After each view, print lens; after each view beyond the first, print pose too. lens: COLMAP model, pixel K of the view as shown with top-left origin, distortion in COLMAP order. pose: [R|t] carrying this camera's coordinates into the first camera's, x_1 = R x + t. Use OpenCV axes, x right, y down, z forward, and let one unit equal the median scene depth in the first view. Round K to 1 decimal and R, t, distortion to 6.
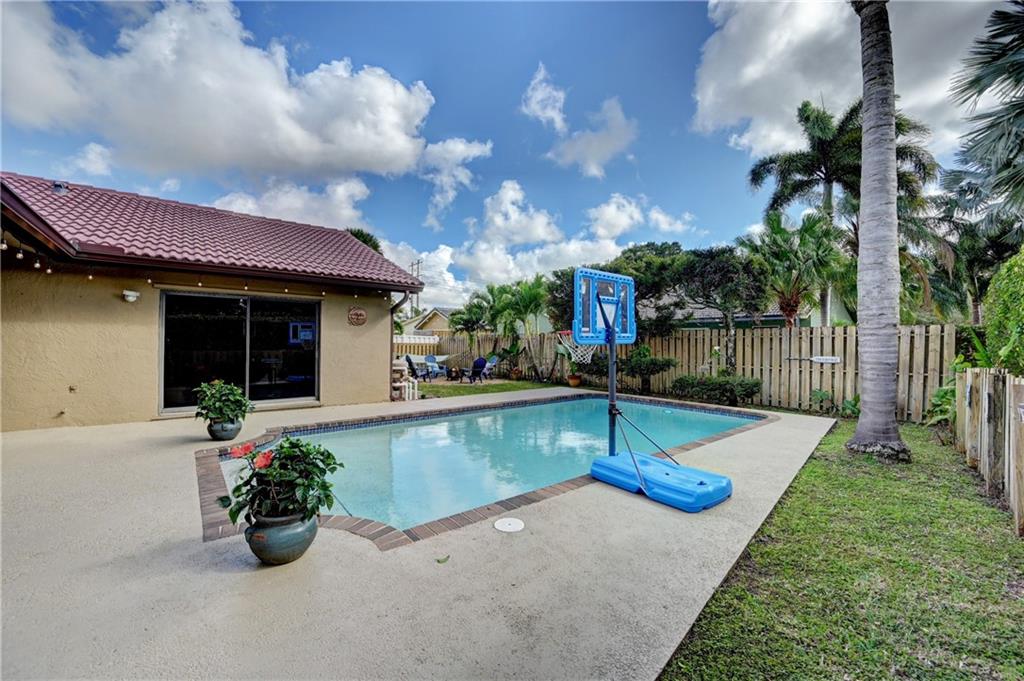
lens RADIAL K [[405.2, 0, 520.6], [0, 405.2, 335.5], [0, 0, 1]] dist [0.002733, 0.000193]
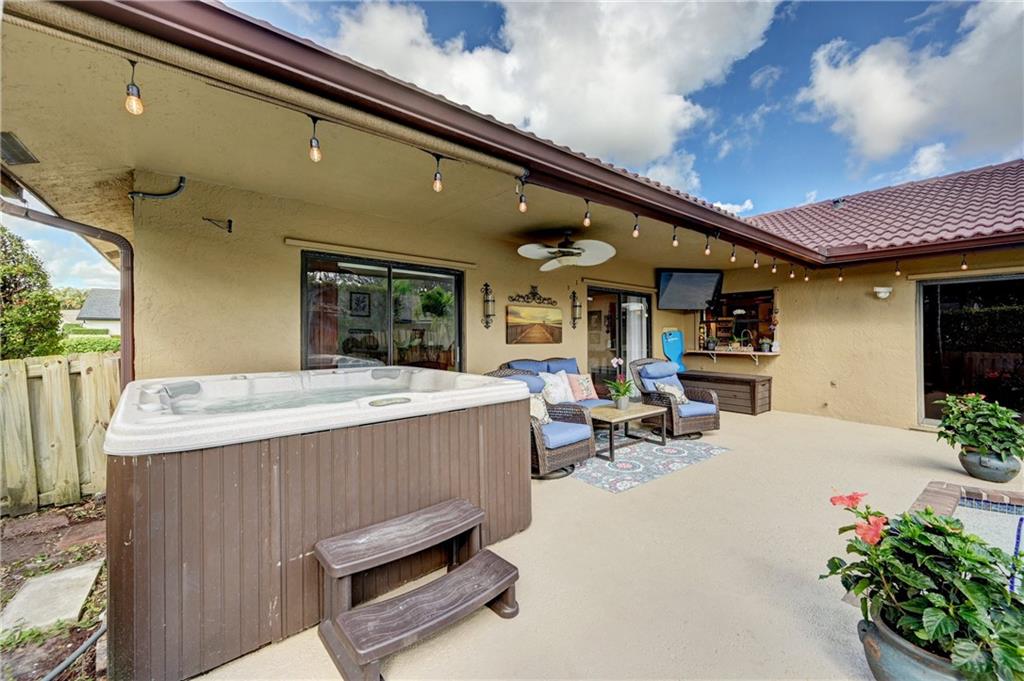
lens RADIAL K [[405.2, 0, 520.6], [0, 405.2, 335.5], [0, 0, 1]] dist [0.002733, 0.000193]
pose [[-0.027793, -0.007591, -0.999585, 0.008093], [0.010772, 0.999911, -0.007893, 0.001597], [0.999556, -0.010987, -0.027709, 0.198704]]
